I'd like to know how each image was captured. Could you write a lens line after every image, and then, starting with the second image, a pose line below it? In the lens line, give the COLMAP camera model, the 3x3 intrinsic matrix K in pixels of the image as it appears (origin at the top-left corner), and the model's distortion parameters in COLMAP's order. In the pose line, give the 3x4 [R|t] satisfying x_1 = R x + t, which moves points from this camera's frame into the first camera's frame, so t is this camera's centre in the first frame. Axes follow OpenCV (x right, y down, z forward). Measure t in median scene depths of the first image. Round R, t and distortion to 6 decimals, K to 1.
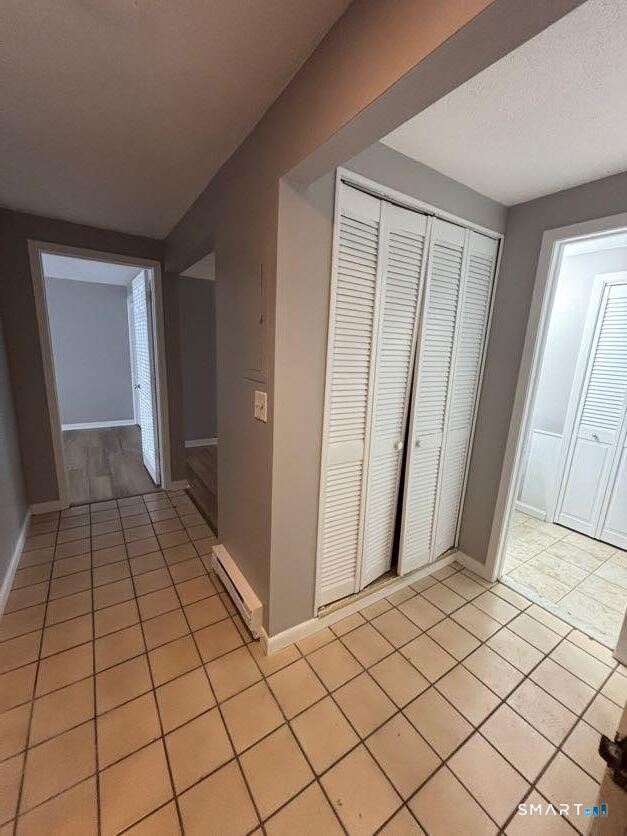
lens RADIAL K [[338.9, 0, 313.6], [0, 338.9, 418.2], [0, 0, 1]] dist [0.003440, -0.000031]
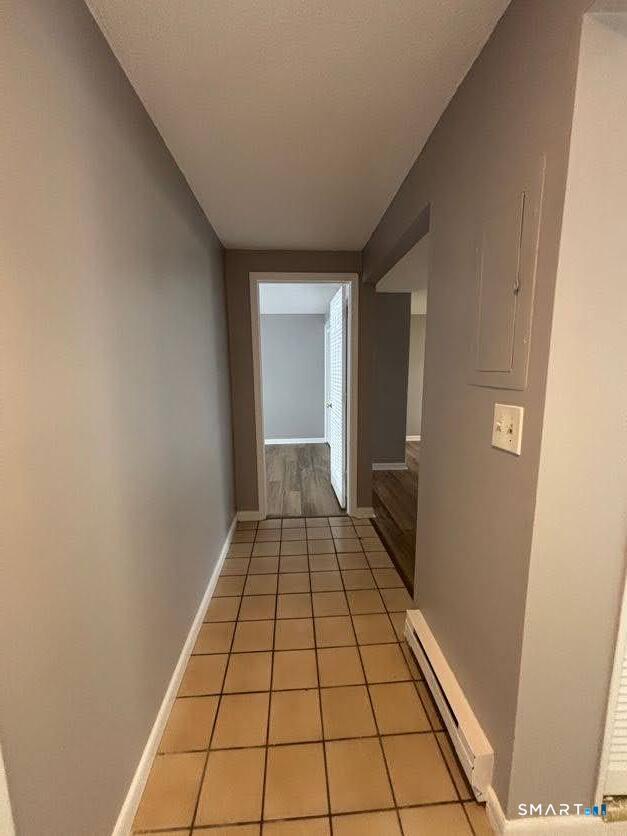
lens RADIAL K [[338.9, 0, 314.9], [0, 338.9, 417.0], [0, 0, 1]] dist [0.003440, -0.000031]
pose [[0.868903, 0.020875, -0.494541, -0.075991], [-0.055354, 0.996941, -0.055174, -0.001608], [0.491877, 0.075316, 0.867401, 0.140860]]
